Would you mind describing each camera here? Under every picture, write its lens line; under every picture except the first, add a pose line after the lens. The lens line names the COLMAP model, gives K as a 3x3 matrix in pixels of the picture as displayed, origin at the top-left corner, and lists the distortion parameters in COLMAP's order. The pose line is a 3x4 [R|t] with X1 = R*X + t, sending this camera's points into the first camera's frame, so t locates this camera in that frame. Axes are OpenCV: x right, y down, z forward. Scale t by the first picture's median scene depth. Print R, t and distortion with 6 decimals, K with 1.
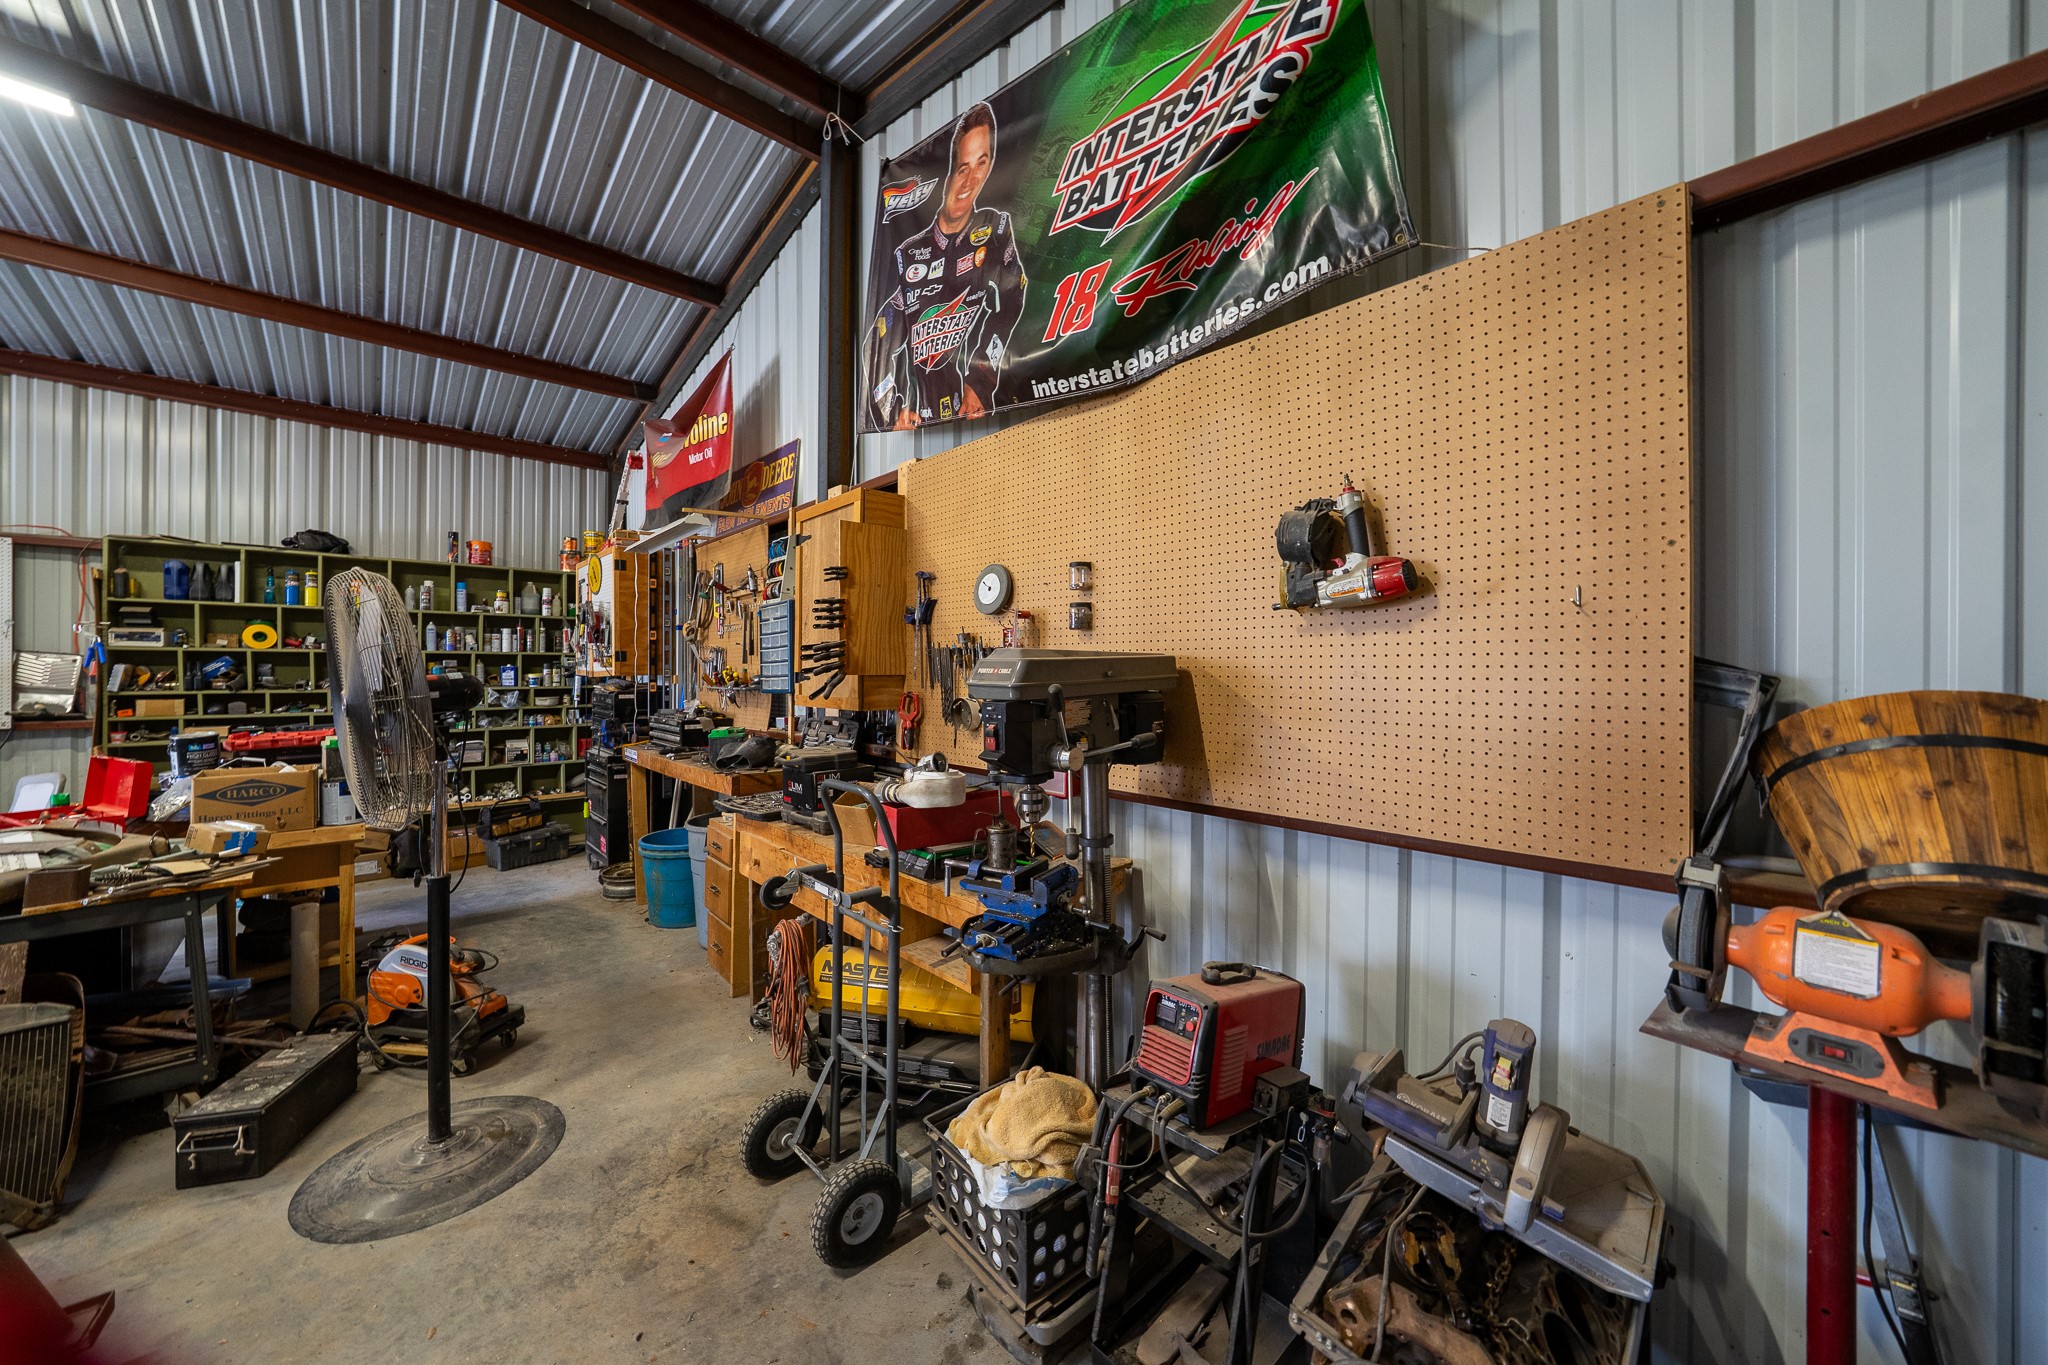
lens RADIAL K [[719.8, 0, 1027.9], [0, 719.8, 663.5], [0, 0, 1]] dist [-0.016308, 0.001282]
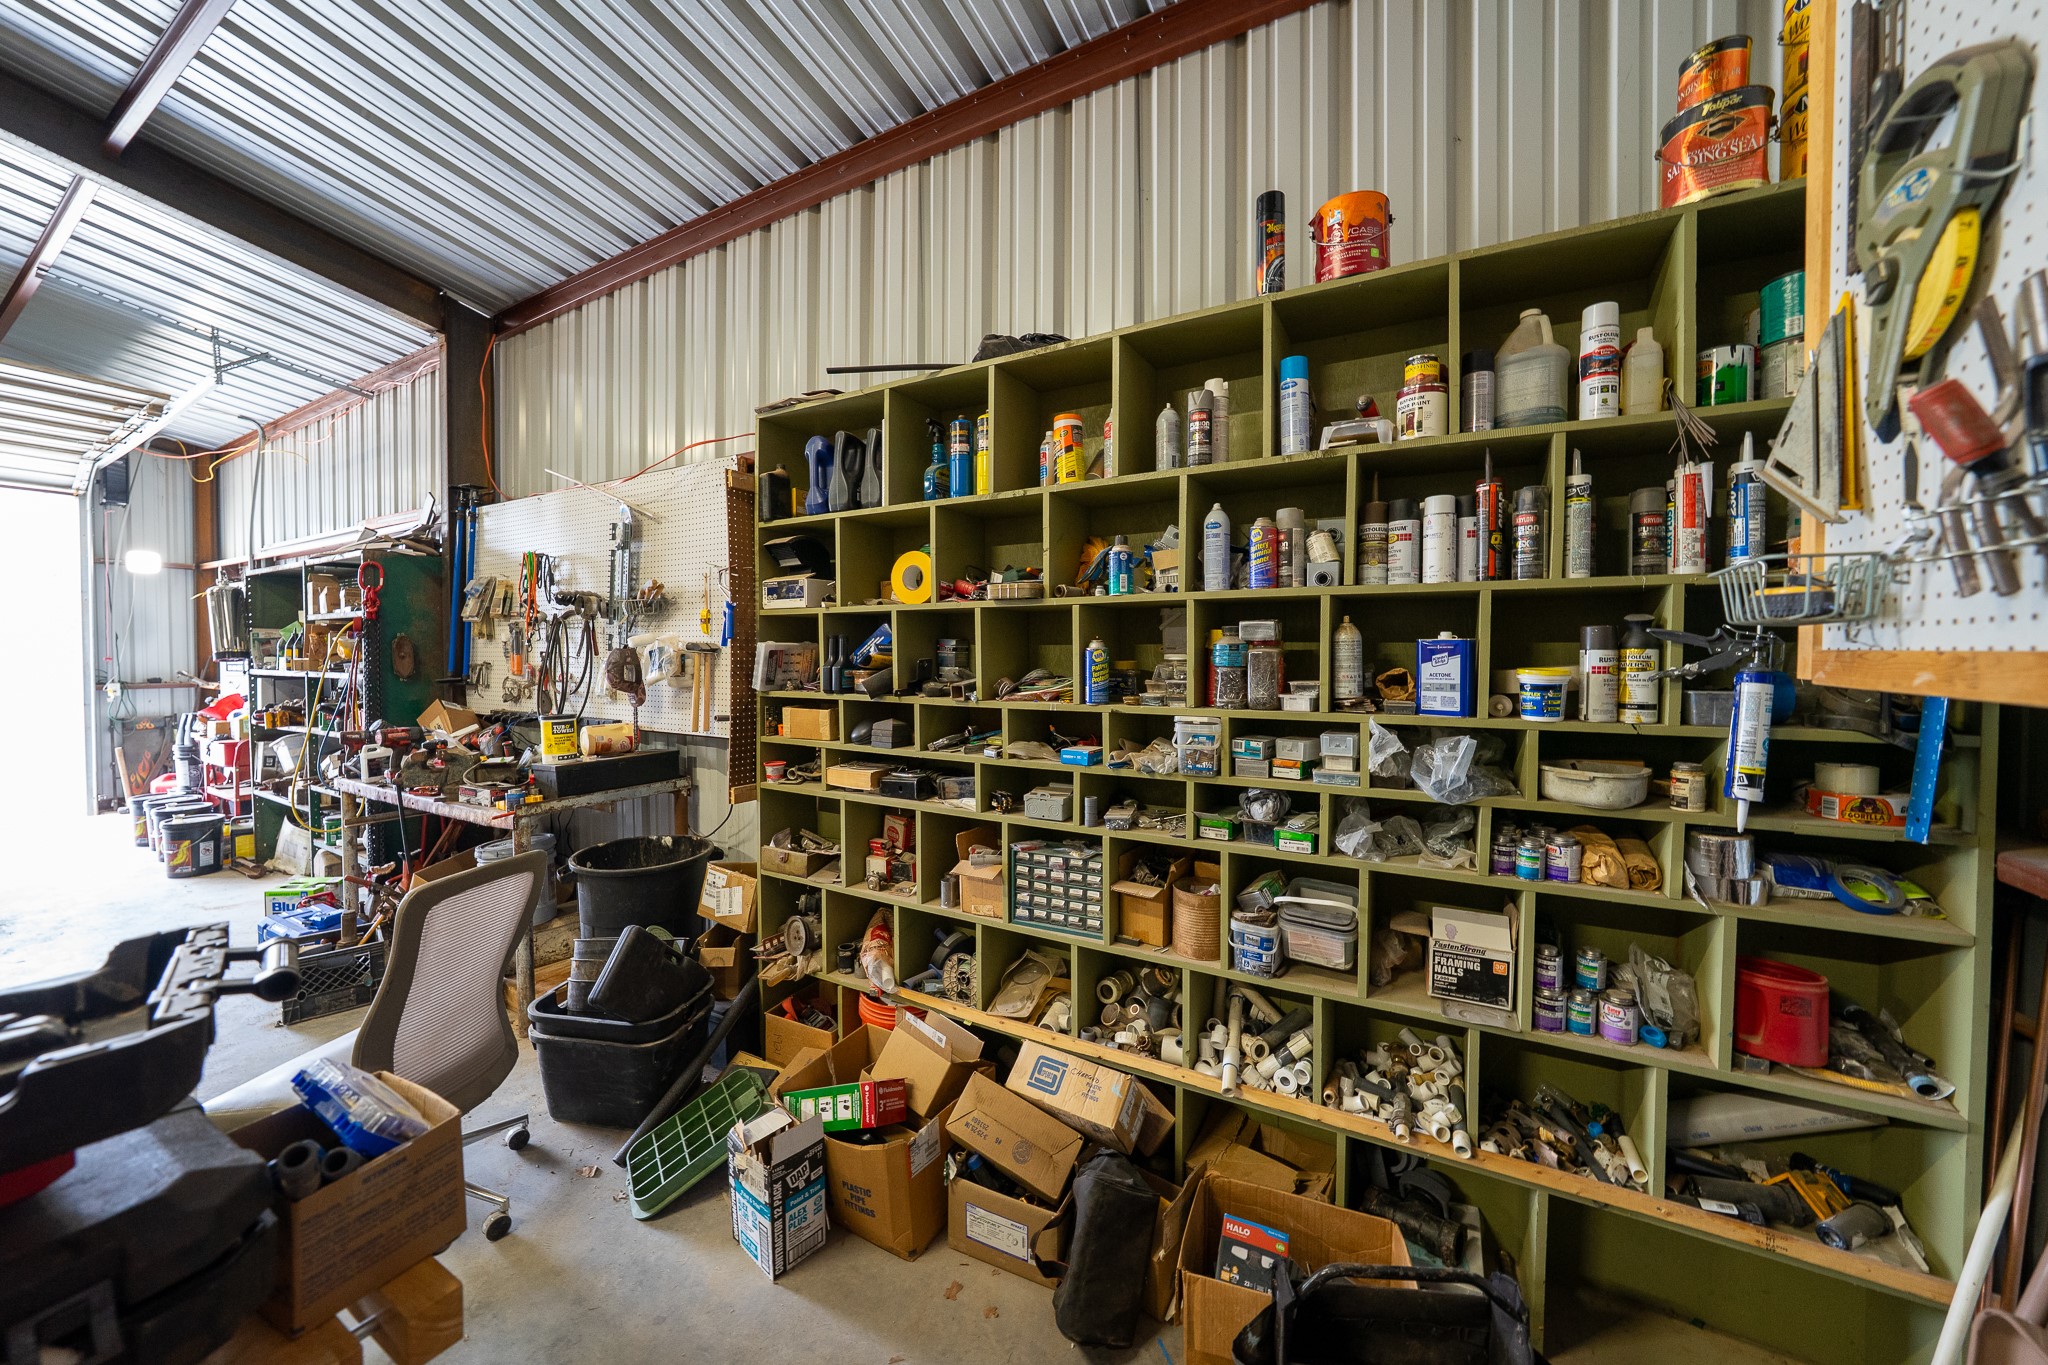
lens RADIAL K [[719.8, 0, 1015.8], [0, 719.8, 681.9], [0, 0, 1]] dist [-0.016308, 0.001282]
pose [[0.315340, 0.027944, -0.948567, -0.528692], [-0.000740, 0.999573, 0.029201, 0.012445], [0.948978, -0.008506, 0.315226, 0.770662]]
